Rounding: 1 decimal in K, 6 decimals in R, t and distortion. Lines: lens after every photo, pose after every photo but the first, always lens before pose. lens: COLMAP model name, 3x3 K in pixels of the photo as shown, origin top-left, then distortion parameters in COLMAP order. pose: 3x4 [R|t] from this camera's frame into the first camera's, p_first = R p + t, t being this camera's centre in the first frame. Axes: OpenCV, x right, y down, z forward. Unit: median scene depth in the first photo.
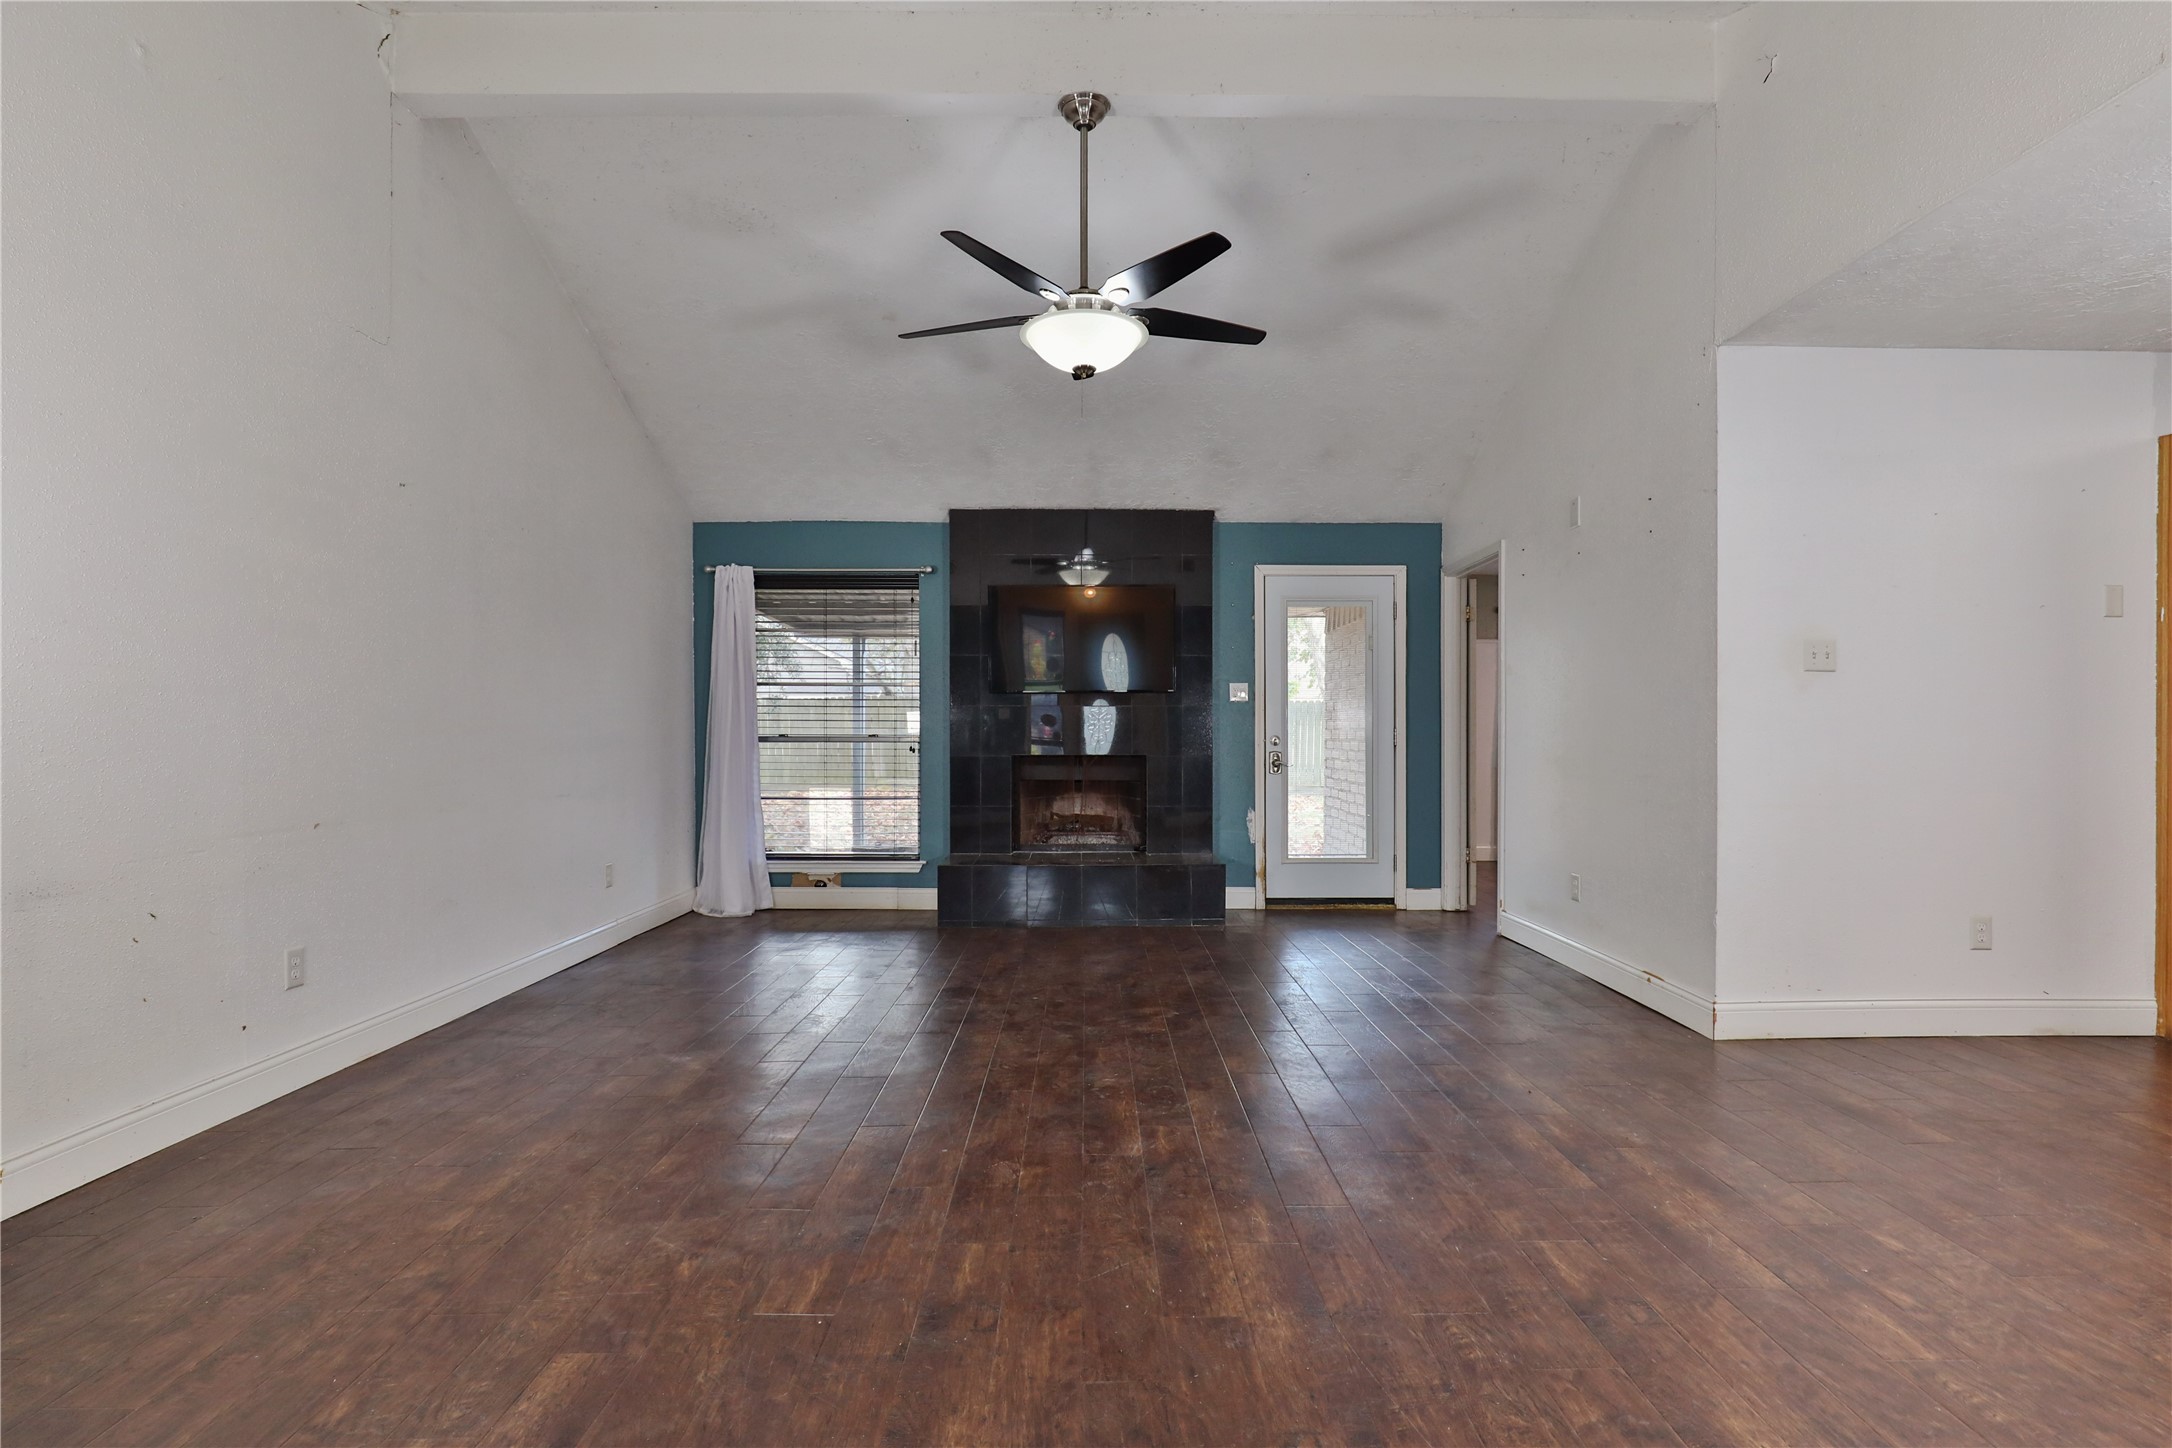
lens RADIAL K [[1047.6, 0, 1094.0], [0, 1047.6, 731.8], [0, 0, 1]] dist [-0.013477, 0.000290]
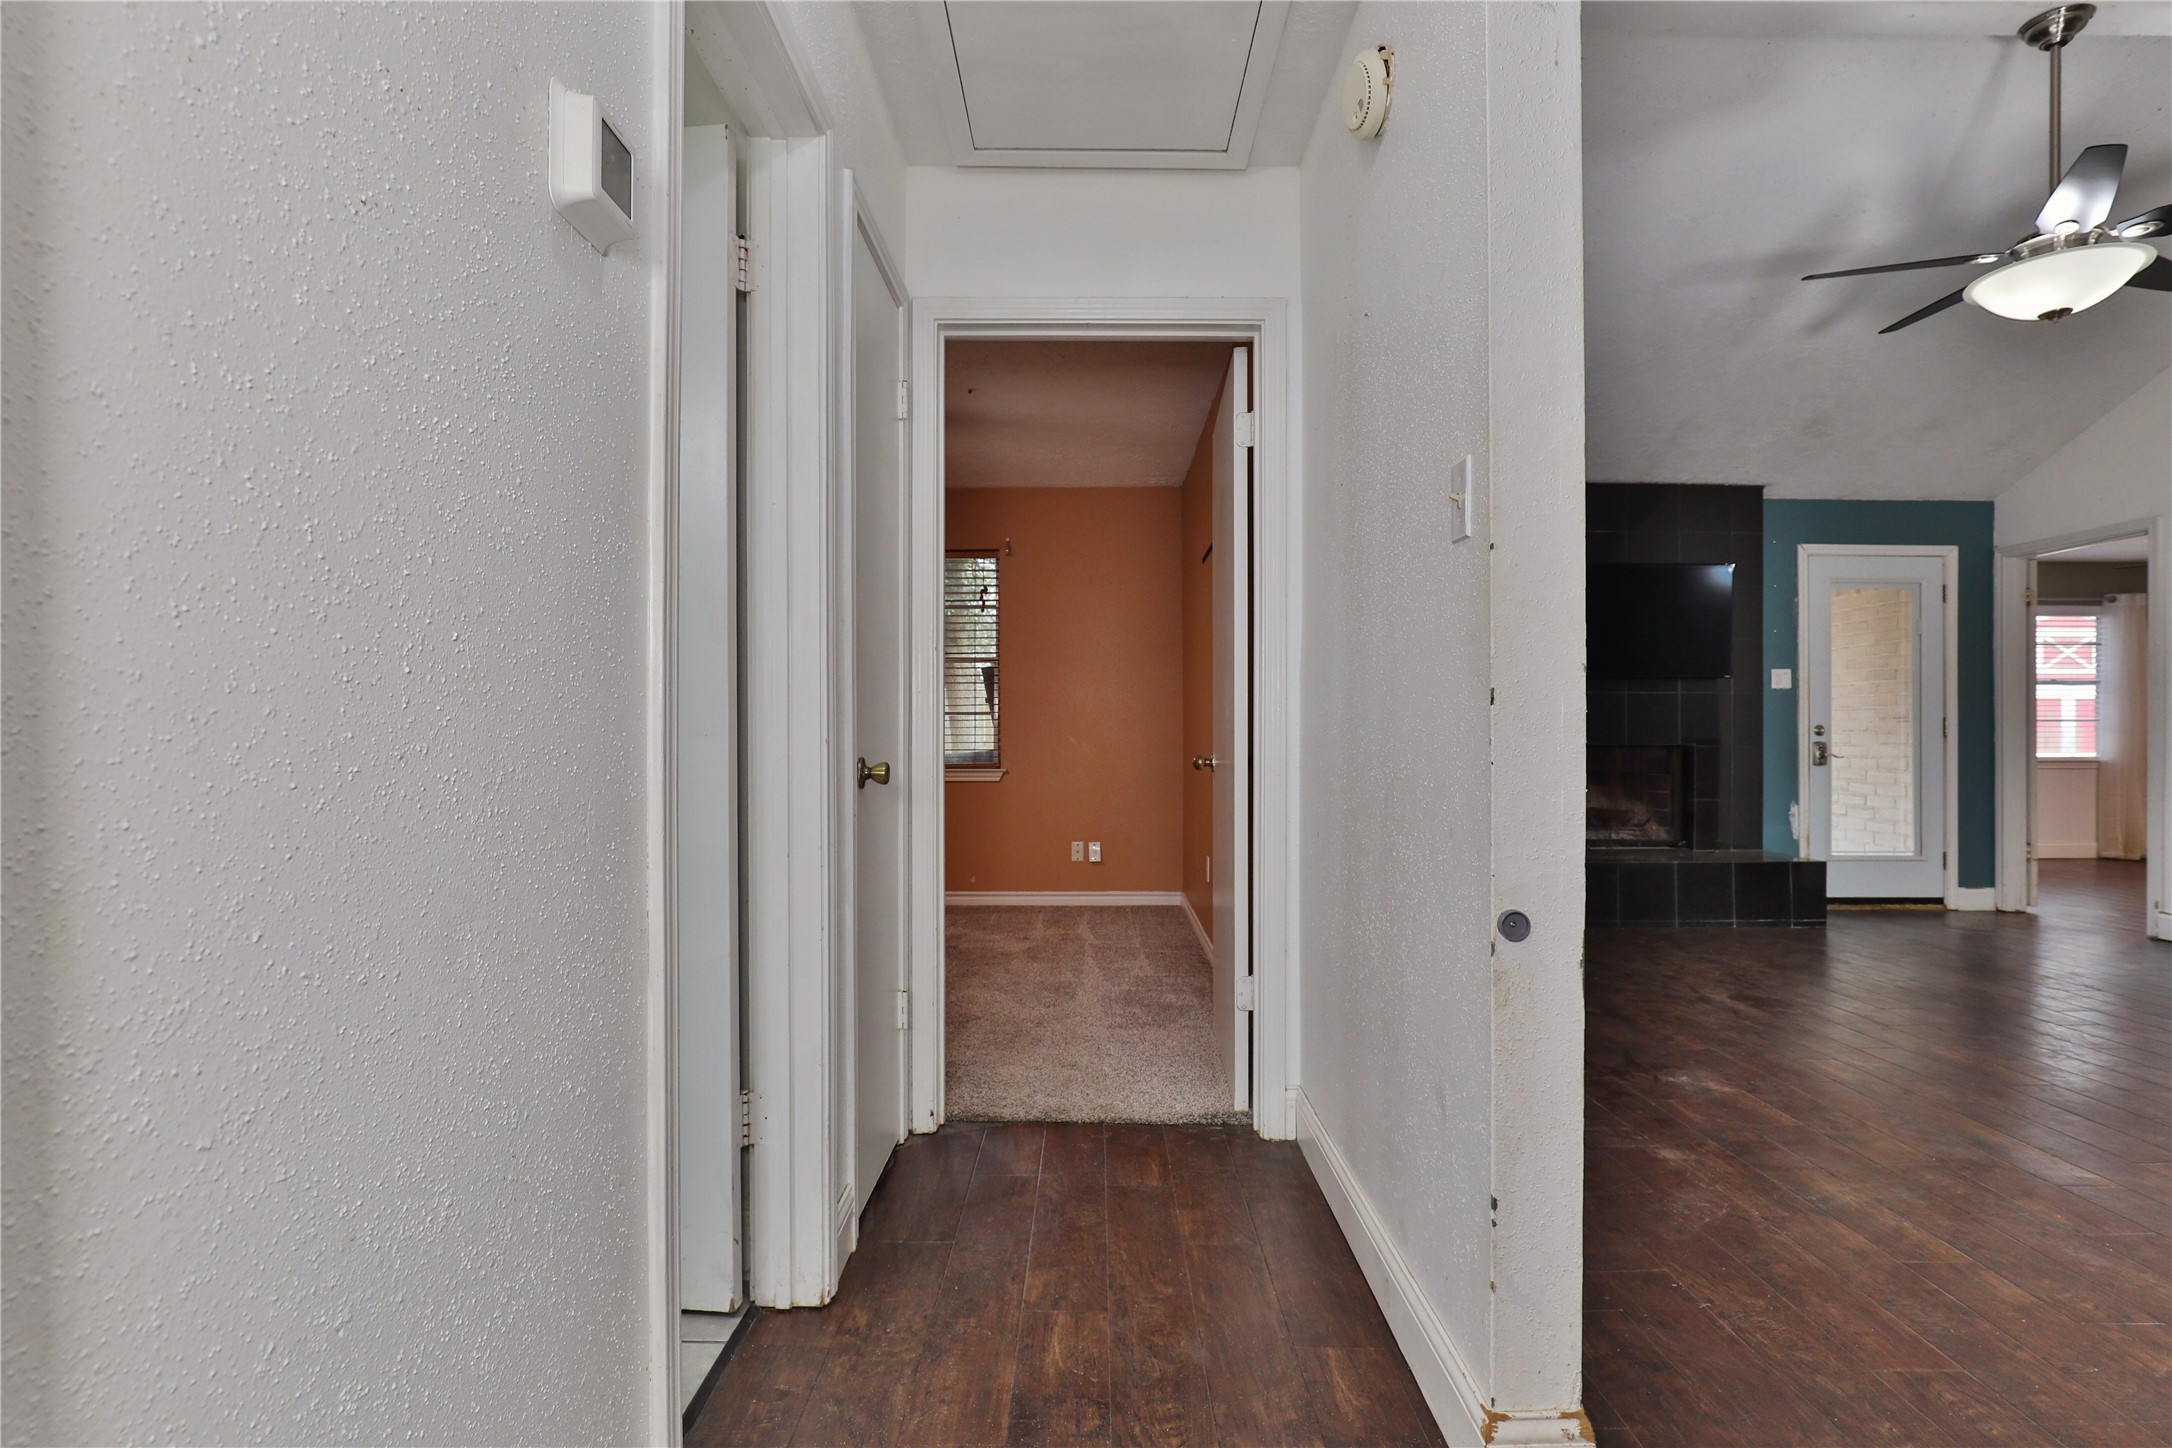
lens RADIAL K [[1047.6, 0, 1094.0], [0, 1047.6, 731.8], [0, 0, 1]] dist [-0.013477, 0.000290]
pose [[0.999994, 0.003374, -0.000235, -0.482277], [-0.003374, 0.999994, 0.001084, 0.010690], [0.000239, -0.001083, 0.999999, 0.062279]]
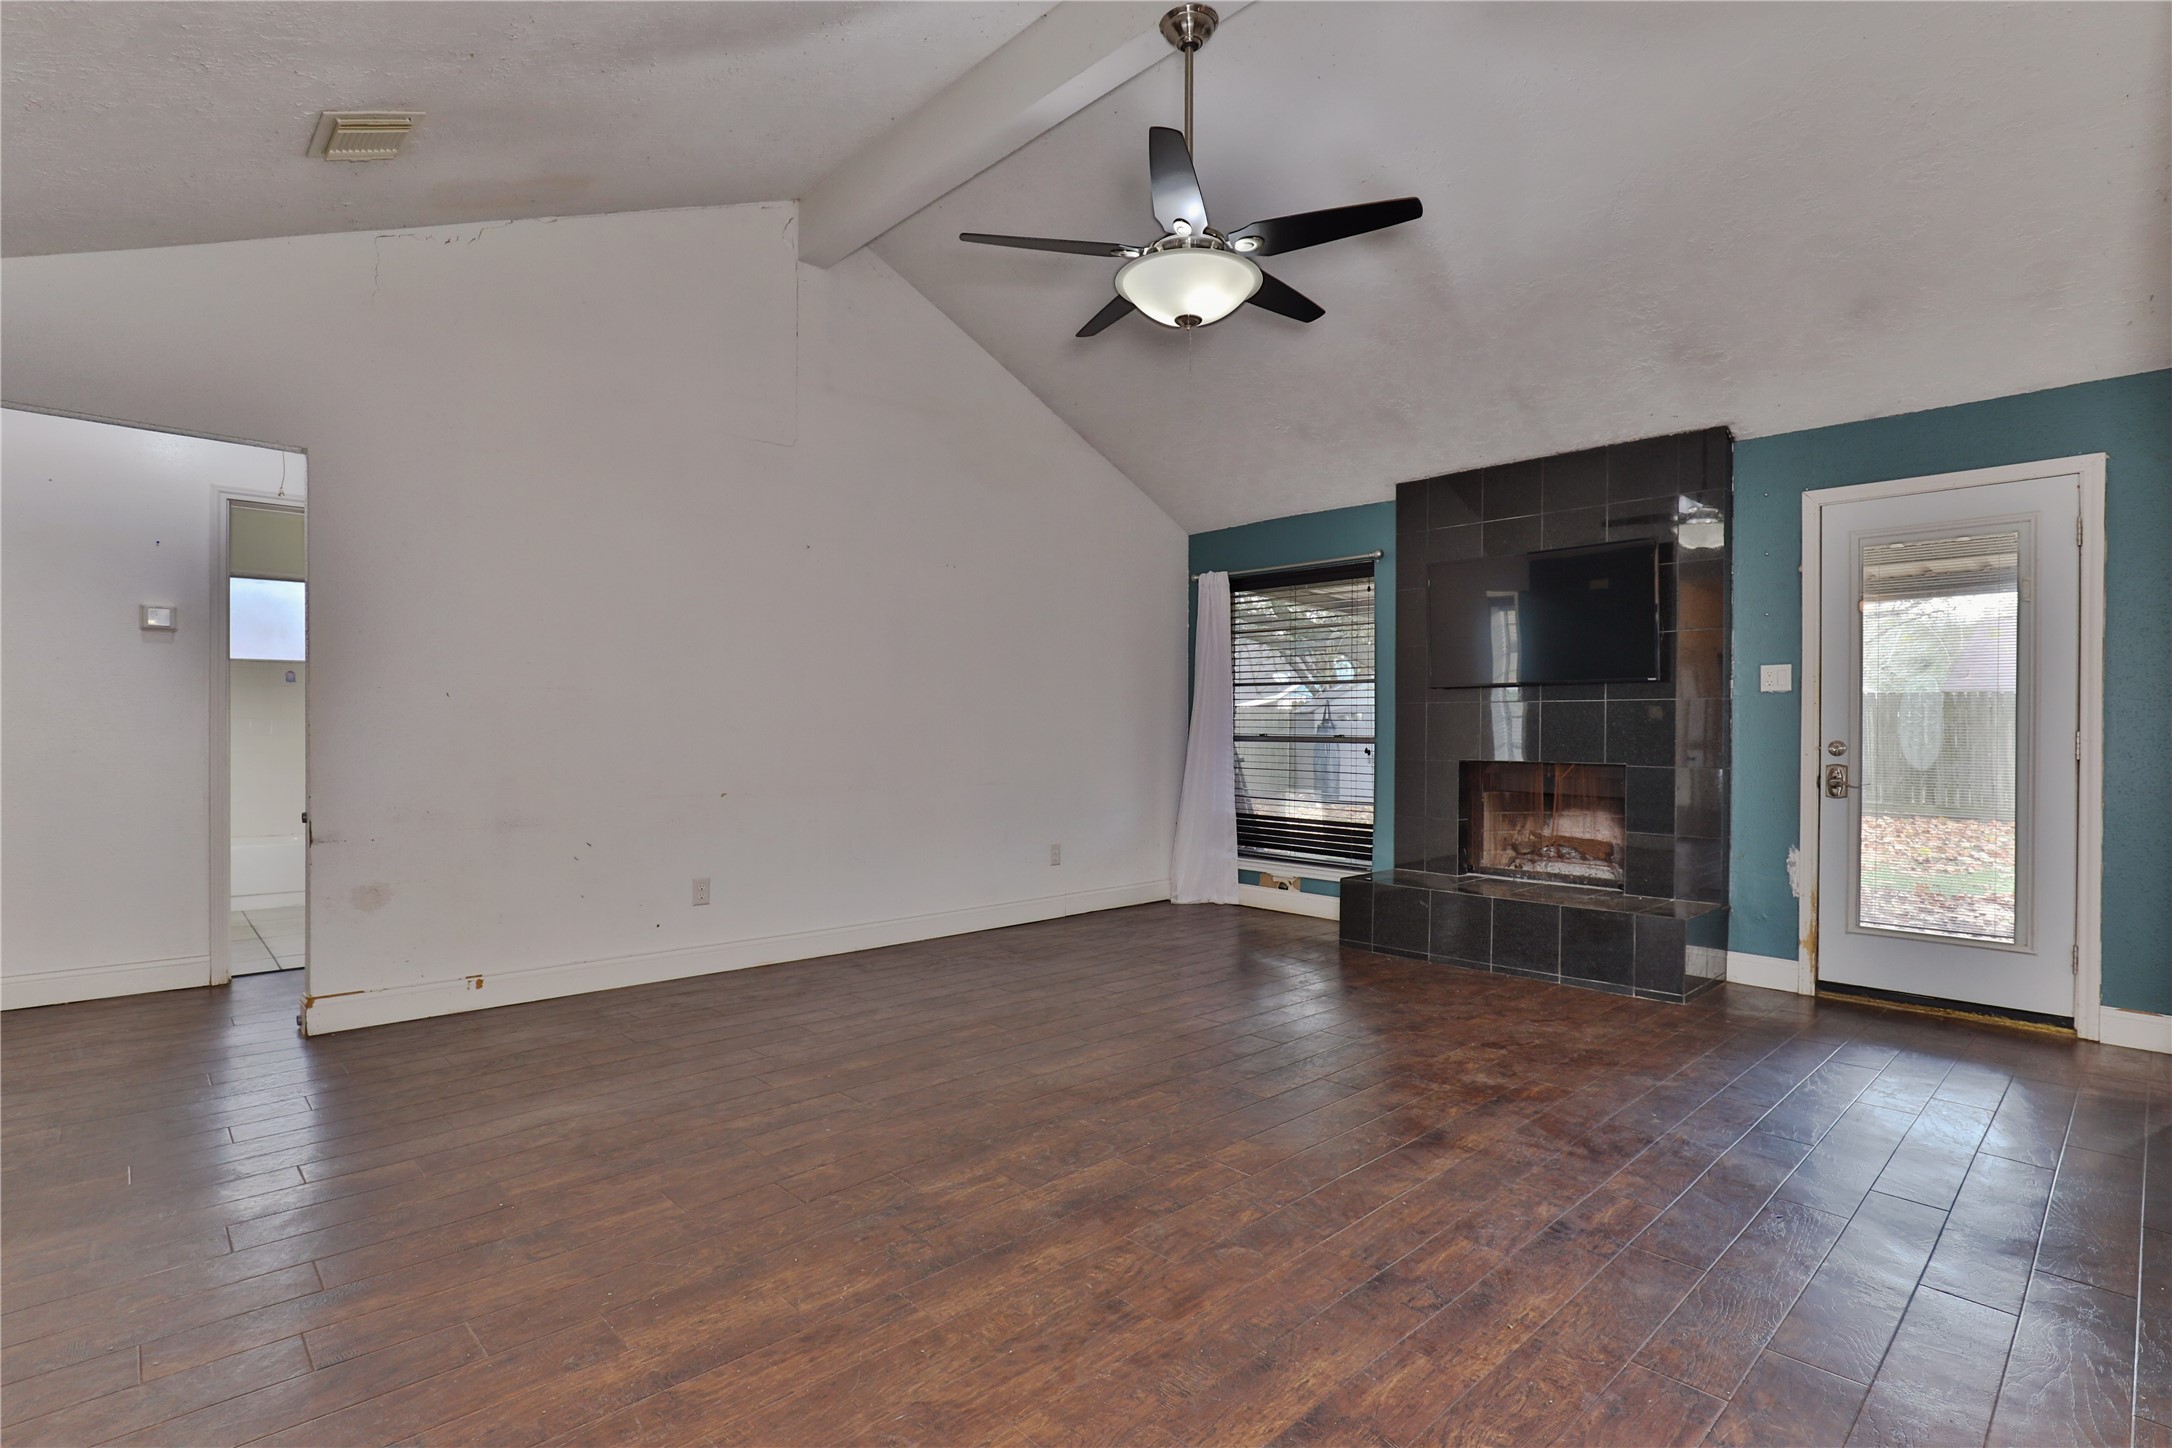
lens RADIAL K [[1047.6, 0, 1094.0], [0, 1047.6, 731.8], [0, 0, 1]] dist [-0.013477, 0.000290]
pose [[0.686827, 0.005634, -0.726799, 0.331217], [-0.005713, 0.999981, 0.002354, -0.001238], [0.726799, 0.002535, 0.686846, 0.195211]]
